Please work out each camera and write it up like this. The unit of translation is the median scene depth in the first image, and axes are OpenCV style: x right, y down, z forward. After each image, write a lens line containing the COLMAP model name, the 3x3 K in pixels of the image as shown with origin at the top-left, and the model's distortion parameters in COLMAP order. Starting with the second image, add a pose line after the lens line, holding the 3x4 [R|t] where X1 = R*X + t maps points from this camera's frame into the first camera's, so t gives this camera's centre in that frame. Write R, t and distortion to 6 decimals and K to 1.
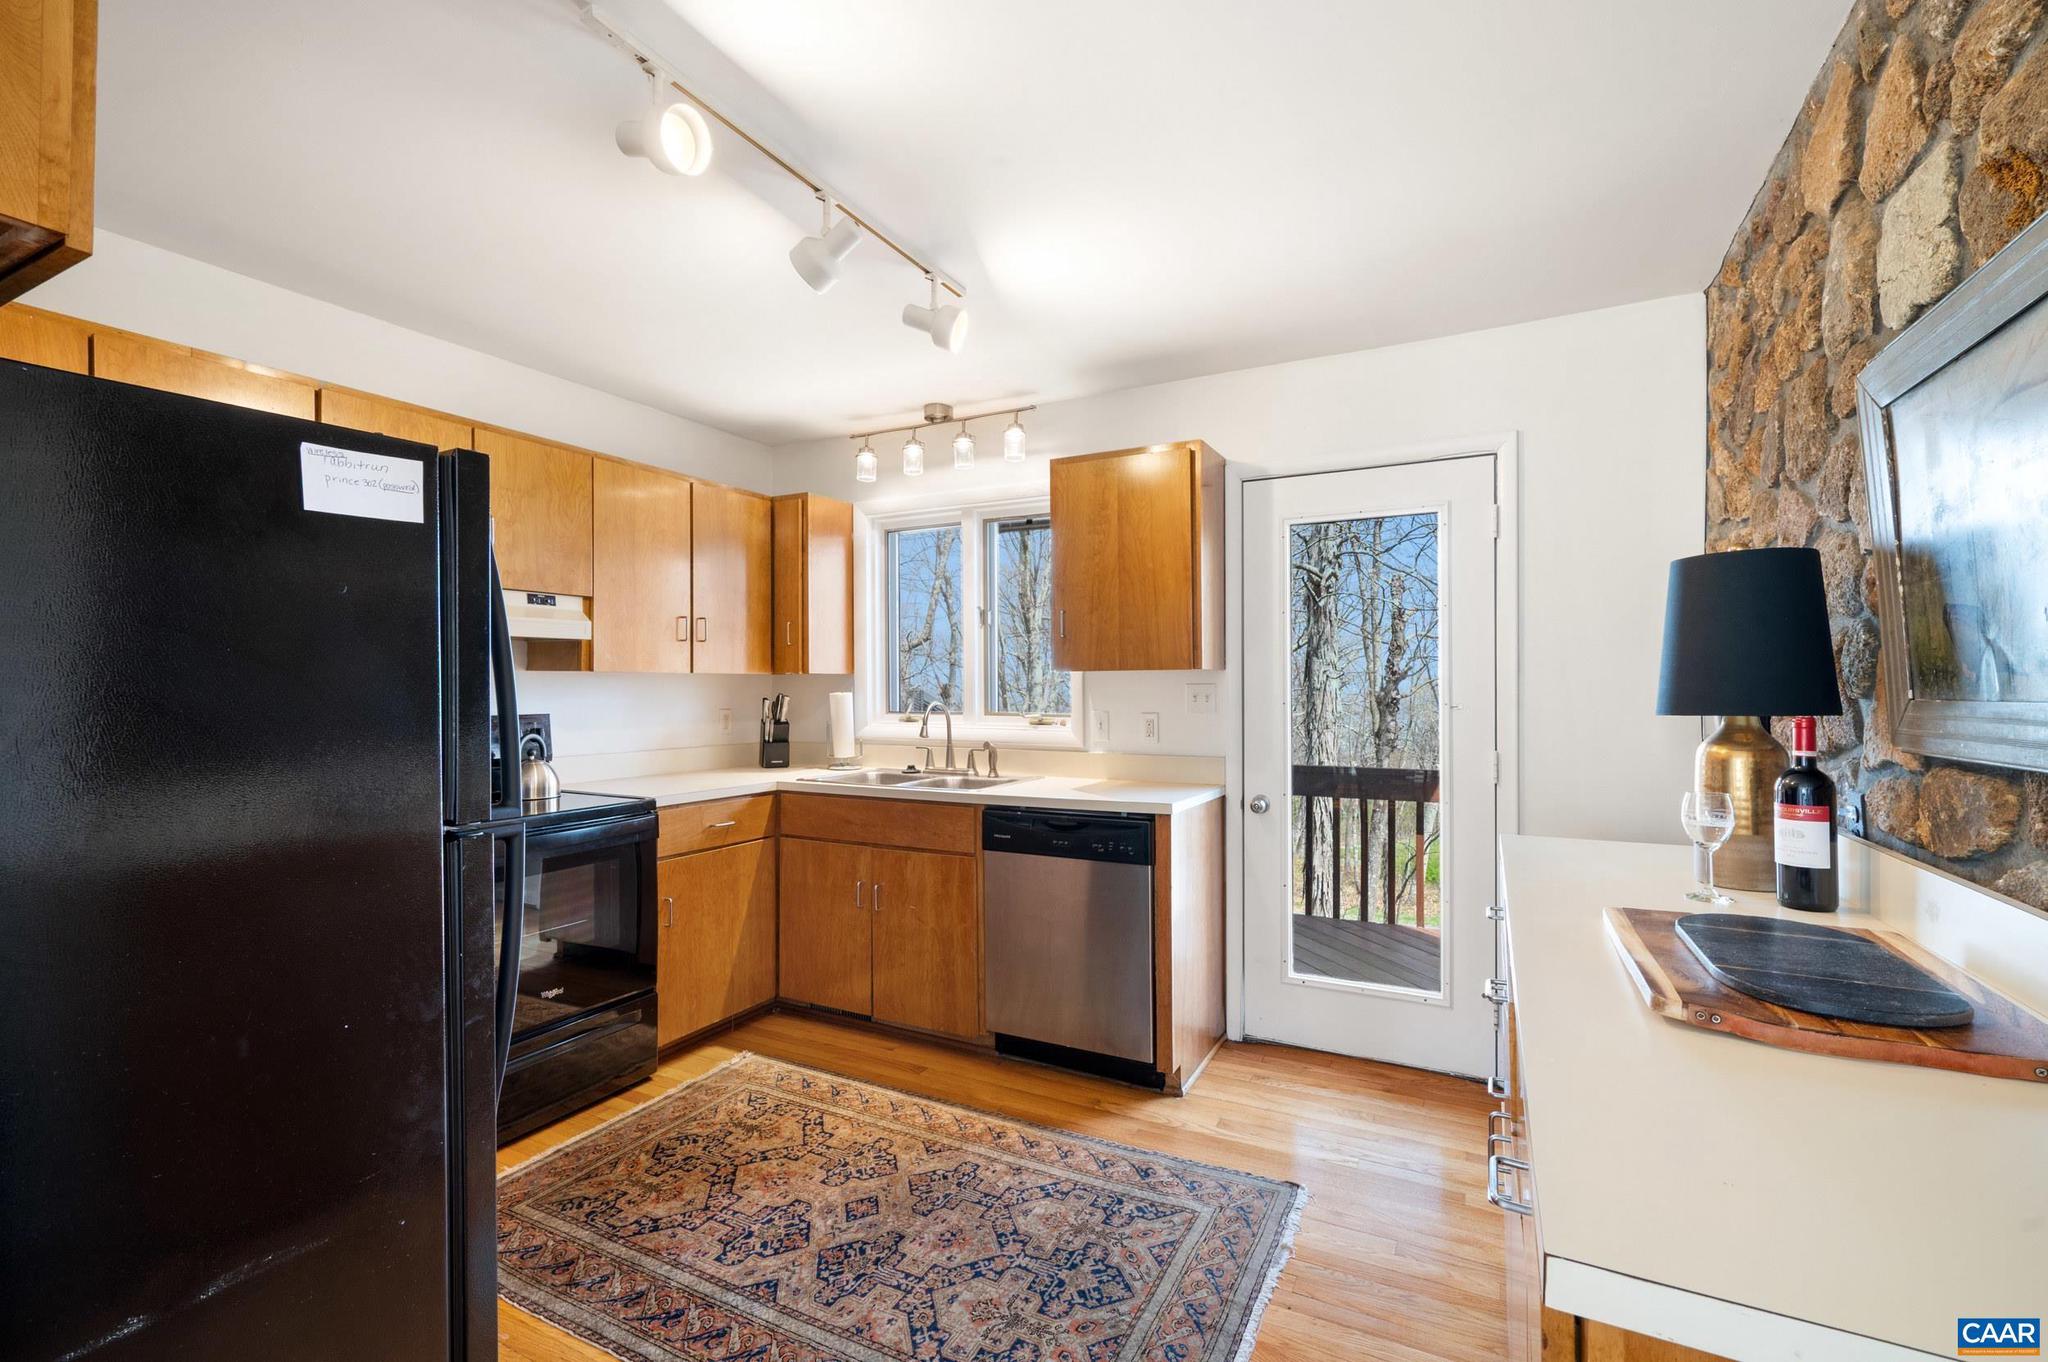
lens RADIAL K [[879.9, 0, 1019.8], [0, 879.9, 693.8], [0, 0, 1]] dist [0.001483, -0.000174]
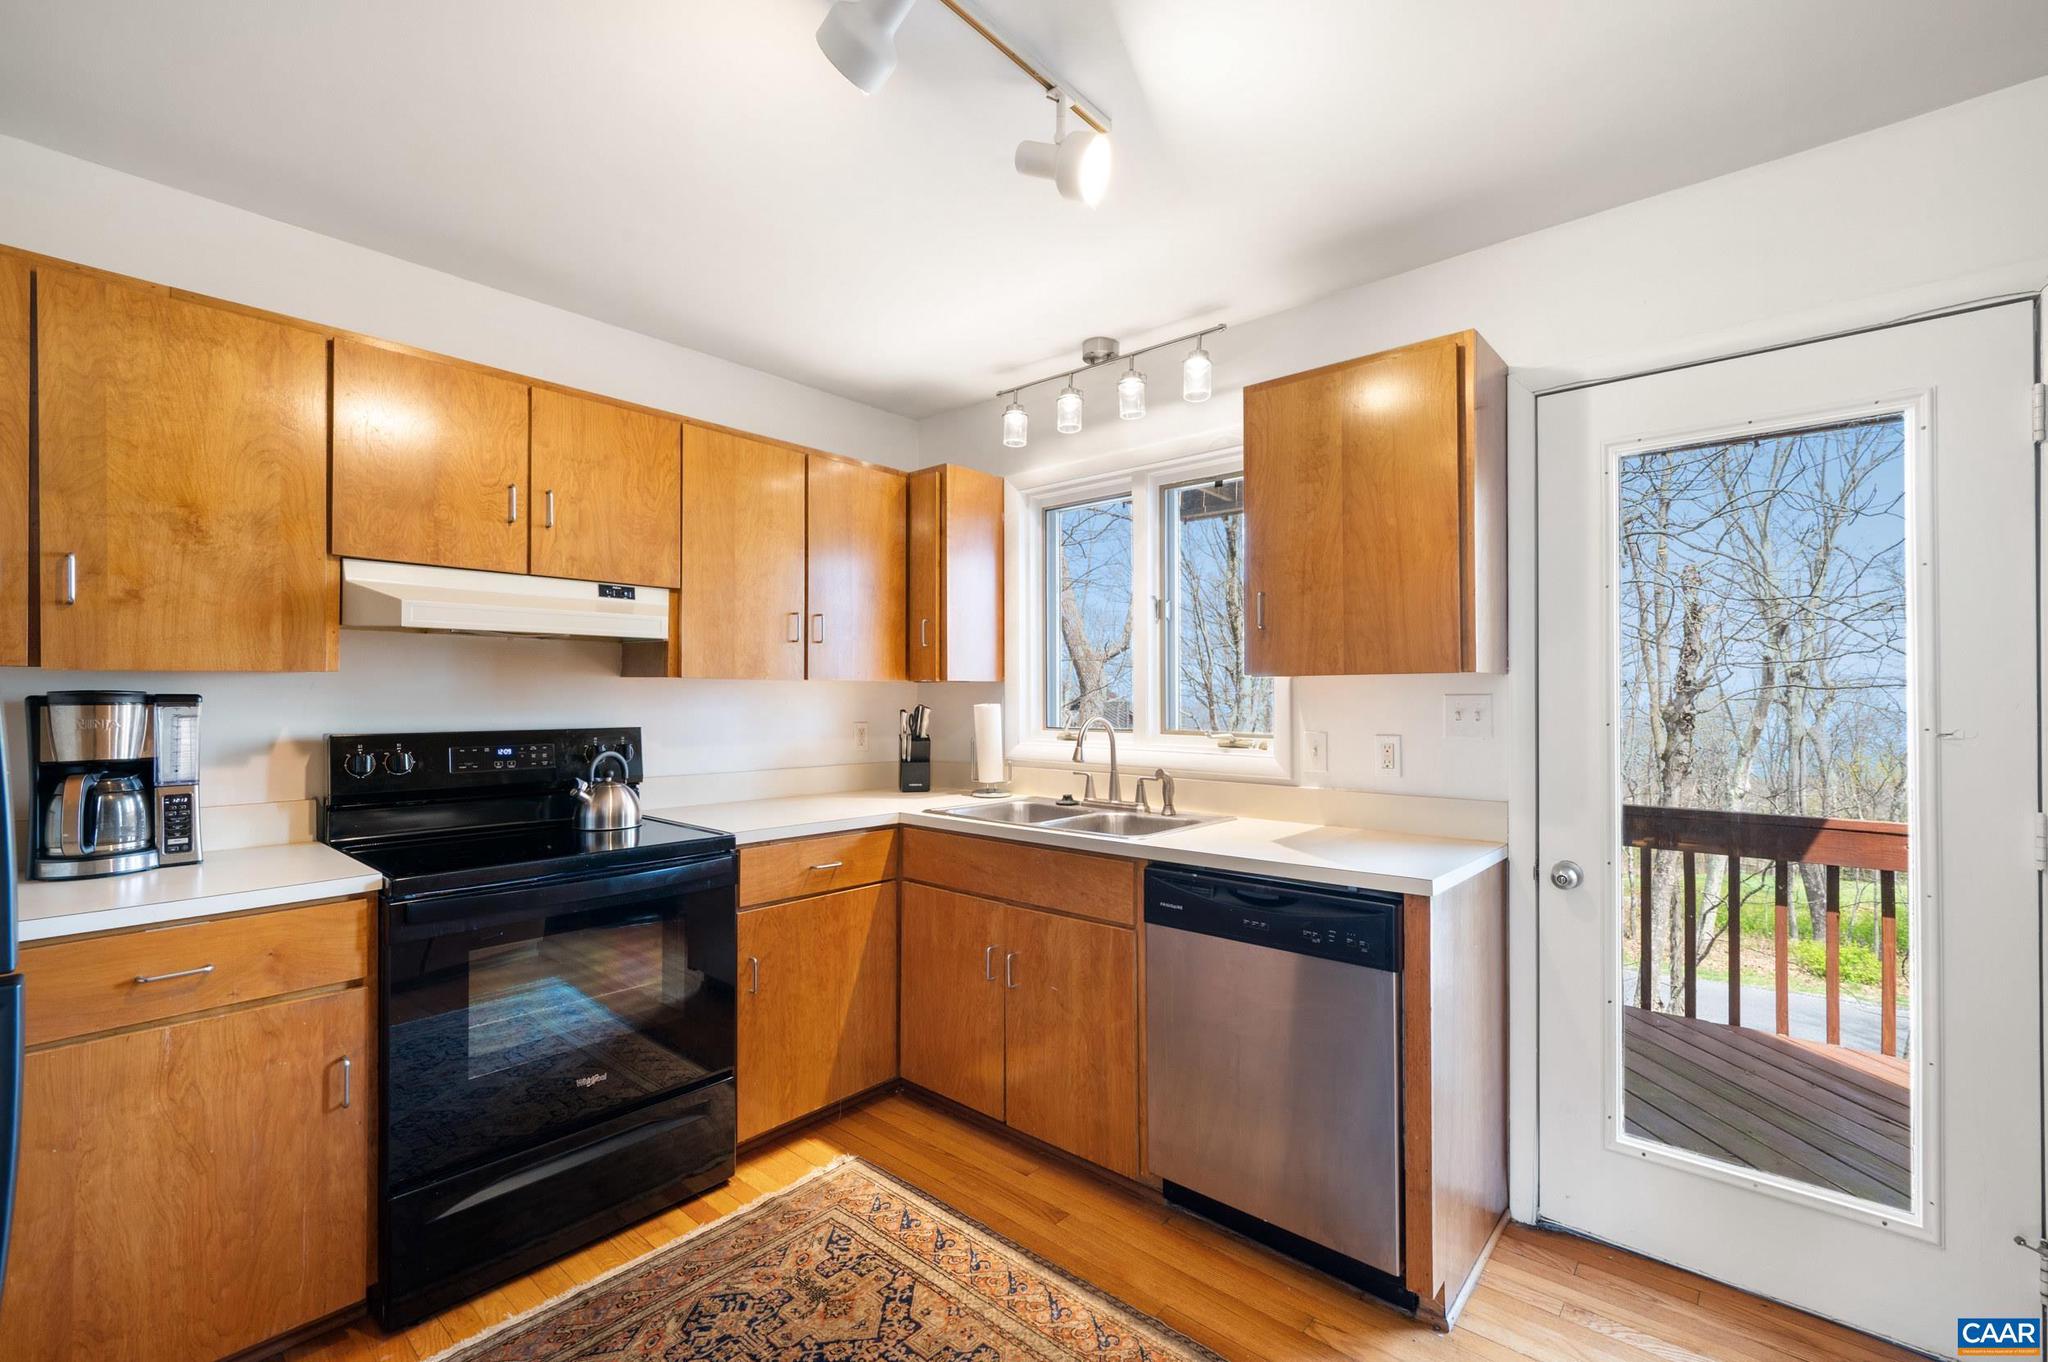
lens RADIAL K [[879.9, 0, 1019.8], [0, 879.9, 693.8], [0, 0, 1]] dist [0.001483, -0.000174]
pose [[0.973227, 0.002714, -0.229829, 0.023064], [-0.005600, 0.999913, -0.011909, -0.001688], [0.229776, 0.012877, 0.973158, 0.258227]]
